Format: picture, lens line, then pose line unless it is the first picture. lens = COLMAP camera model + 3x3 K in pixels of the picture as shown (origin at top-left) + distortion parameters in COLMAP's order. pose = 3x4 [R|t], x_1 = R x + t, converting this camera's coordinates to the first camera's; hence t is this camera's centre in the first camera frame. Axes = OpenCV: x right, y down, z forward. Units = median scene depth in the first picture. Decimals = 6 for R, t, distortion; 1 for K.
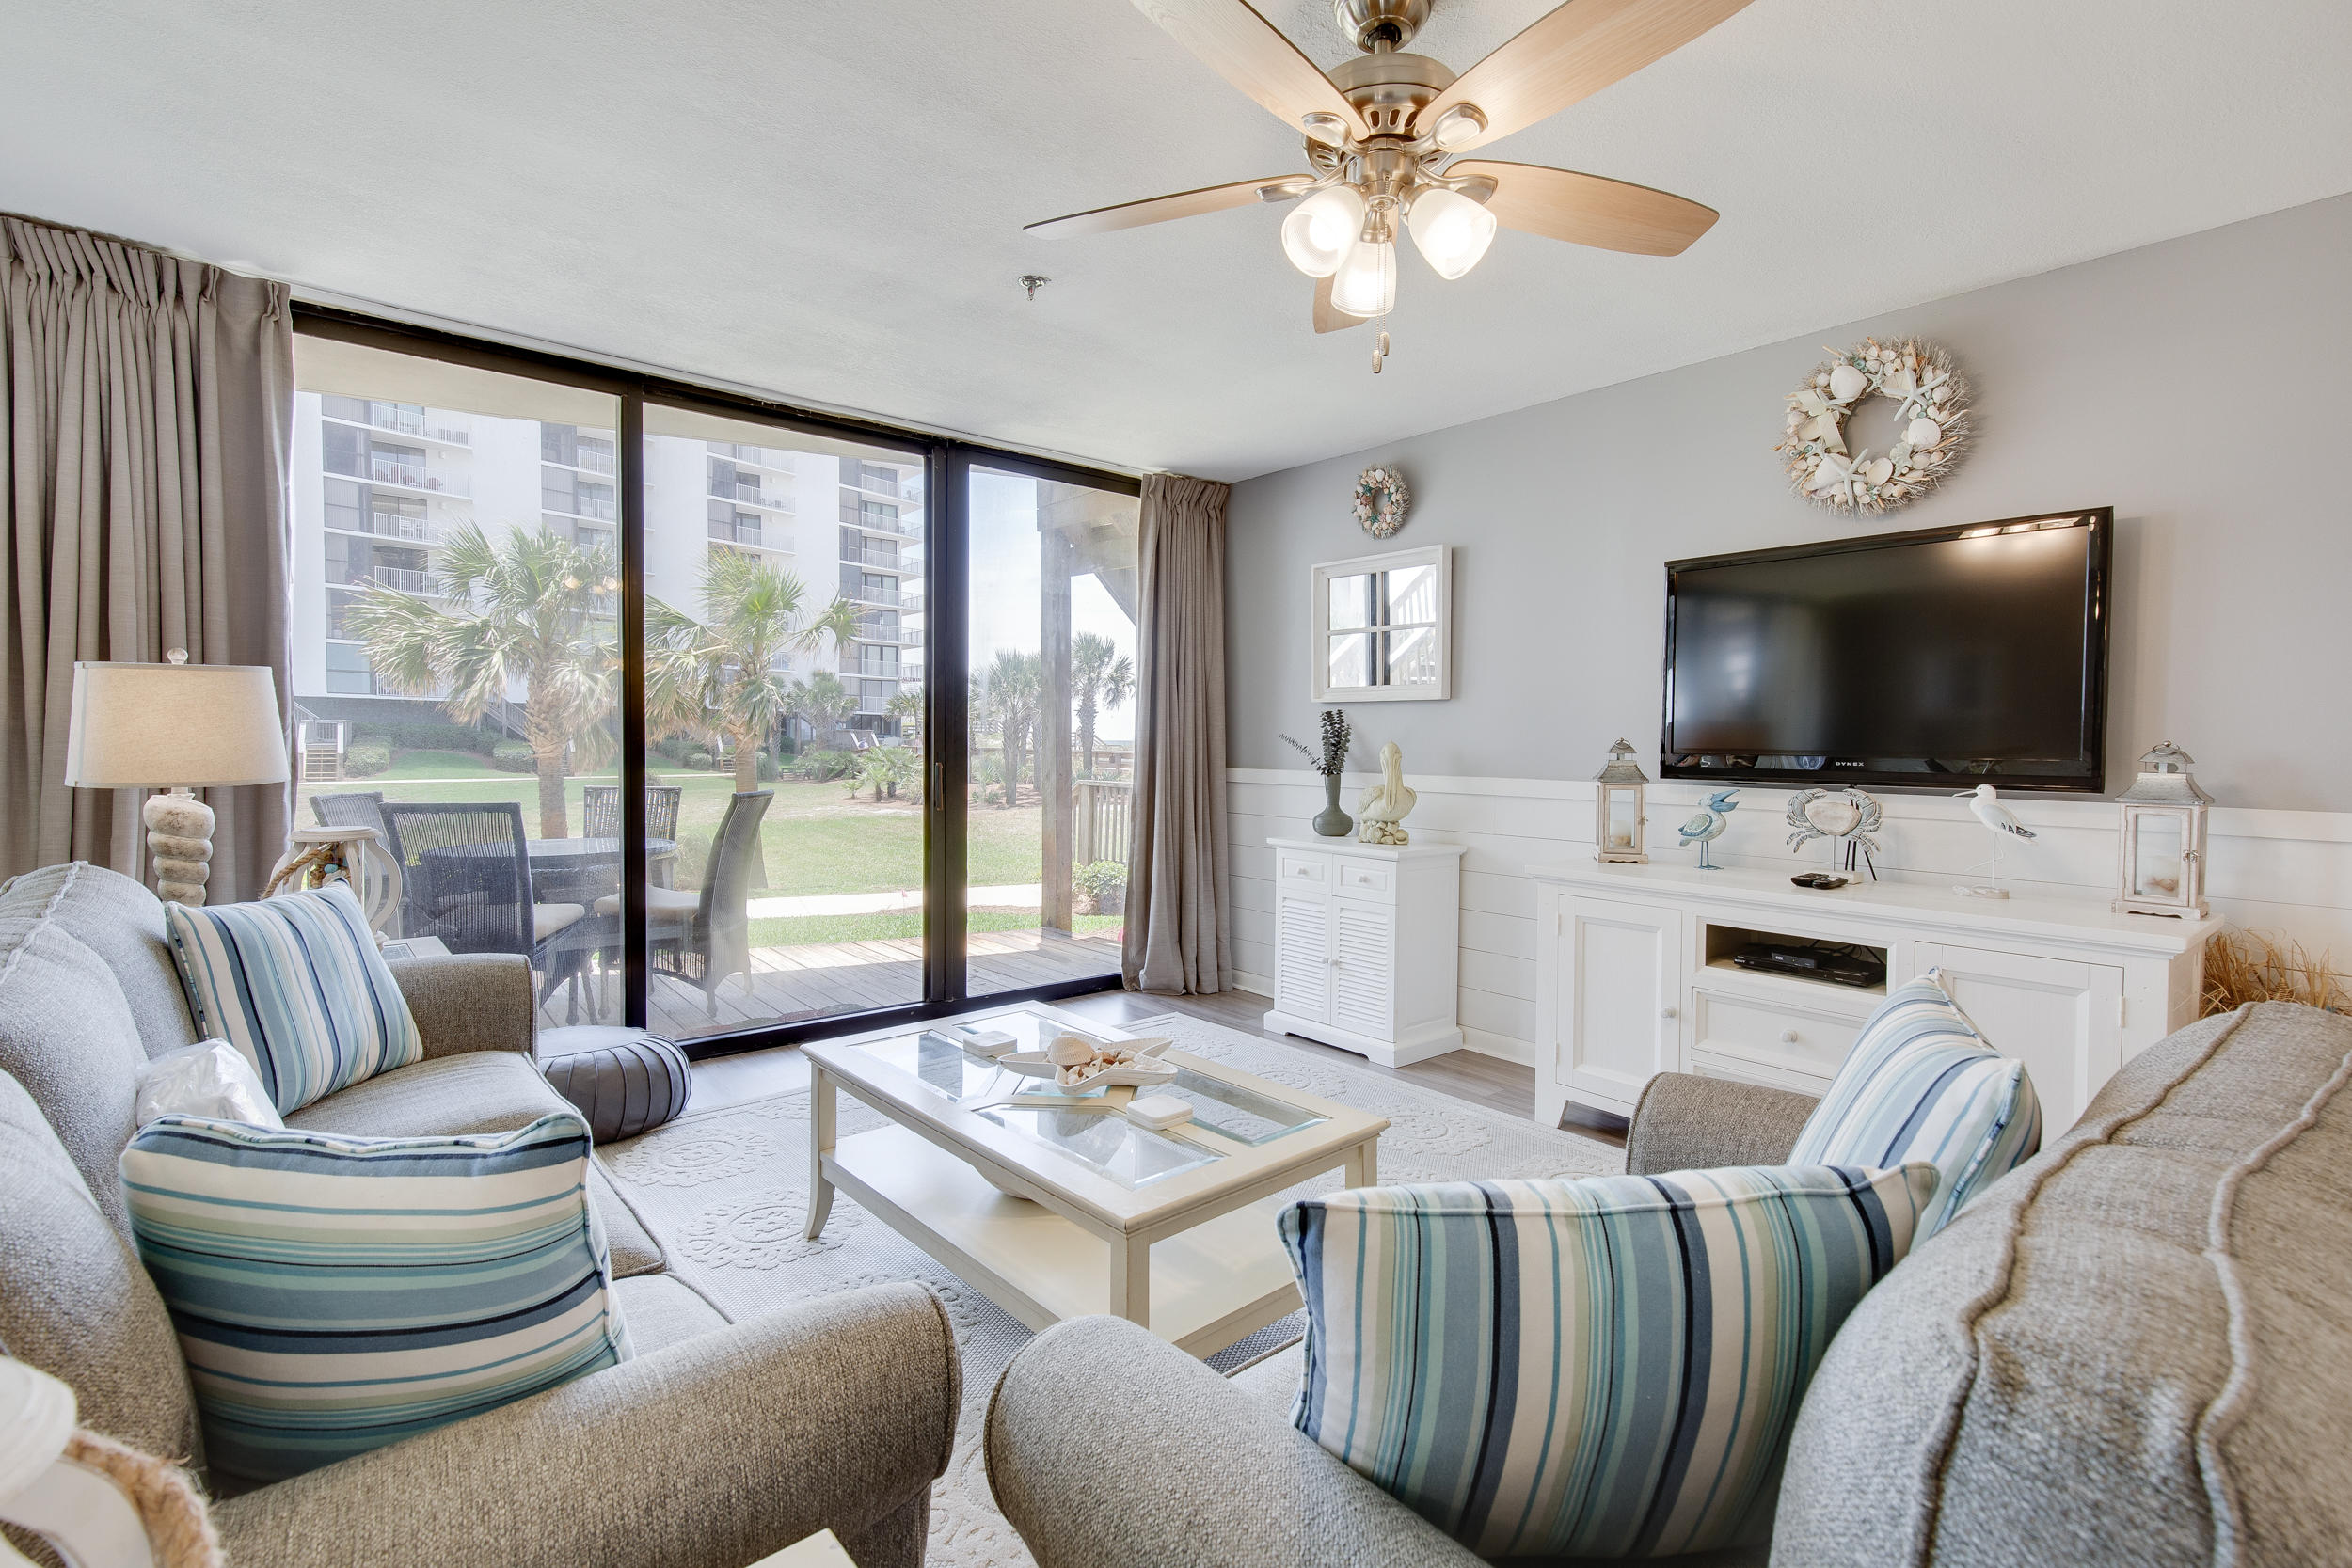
lens RADIAL K [[1072.9, 0, 1174.2], [0, 1072.9, 782.6], [0, 0, 1]] dist [0.001769, 0.000117]
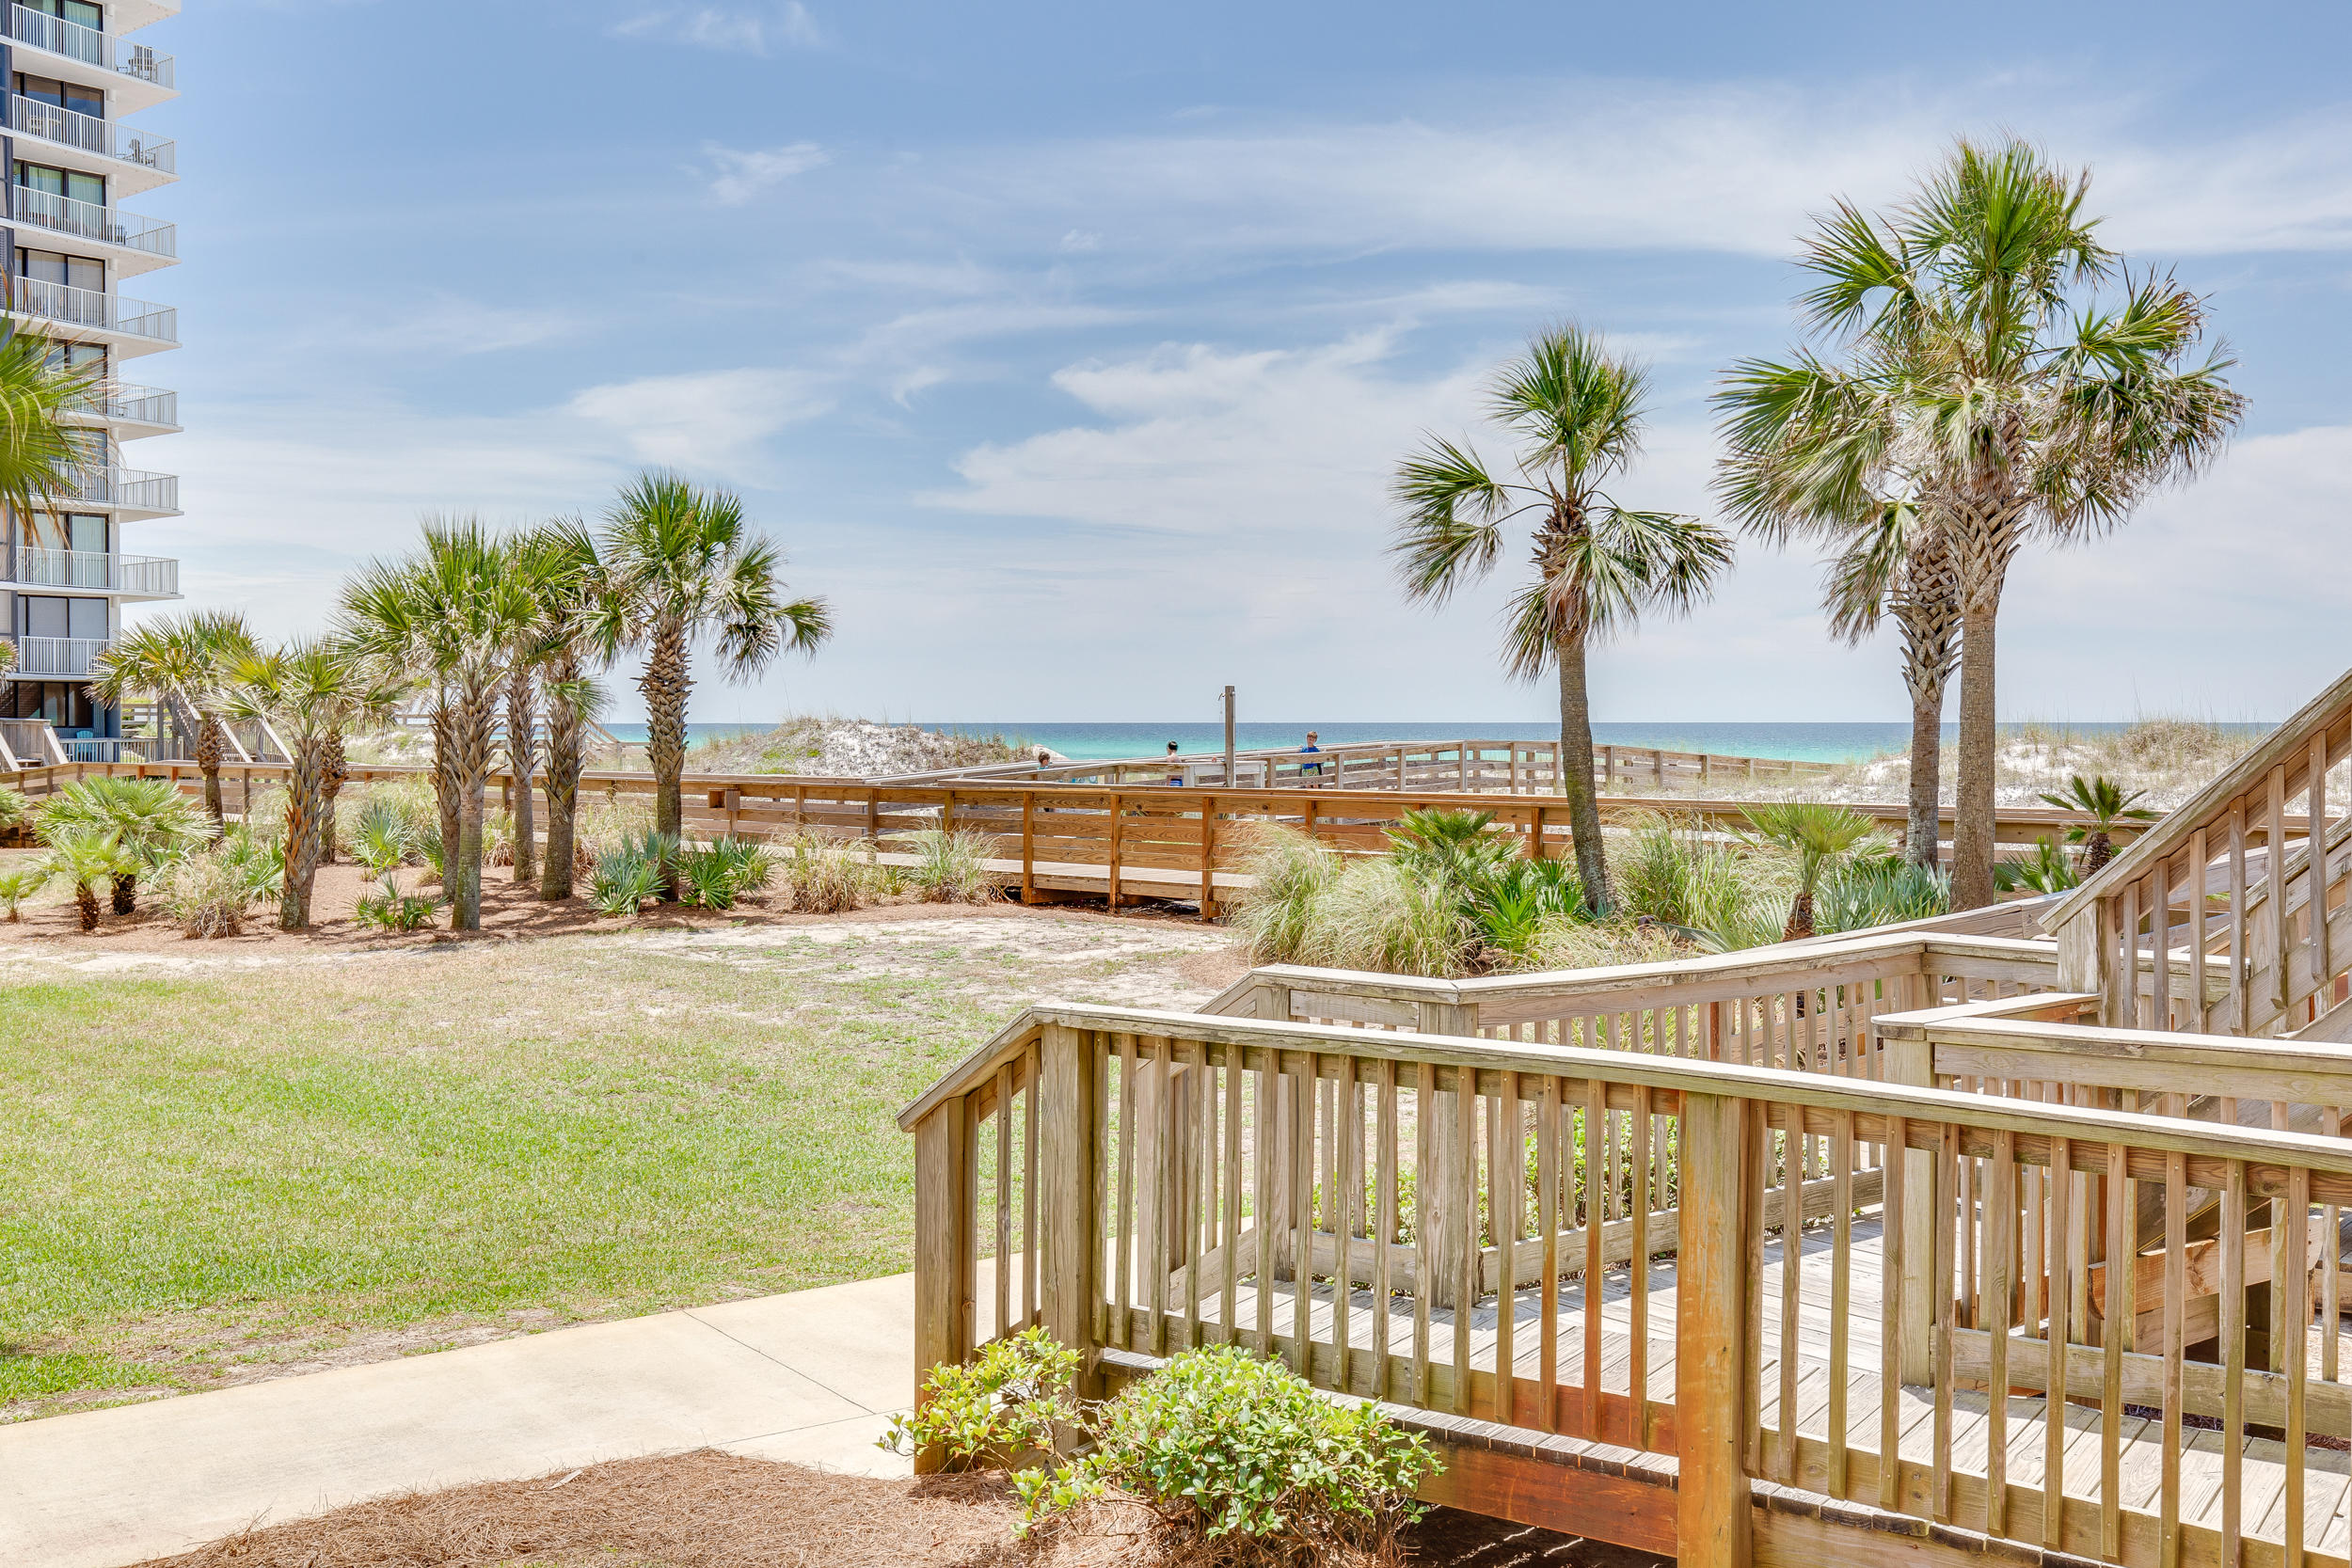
lens RADIAL K [[2197.5, 0, 1177.4], [0, 2197.5, 779.4], [0, 0, 1]] dist [-0.012716, 0.000000]
pose [[0.978037, -0.011030, 0.208138, -0.065953], [0.013862, 0.999830, -0.012151, -0.018979], [-0.207968, 0.014770, 0.978024, 0.188787]]
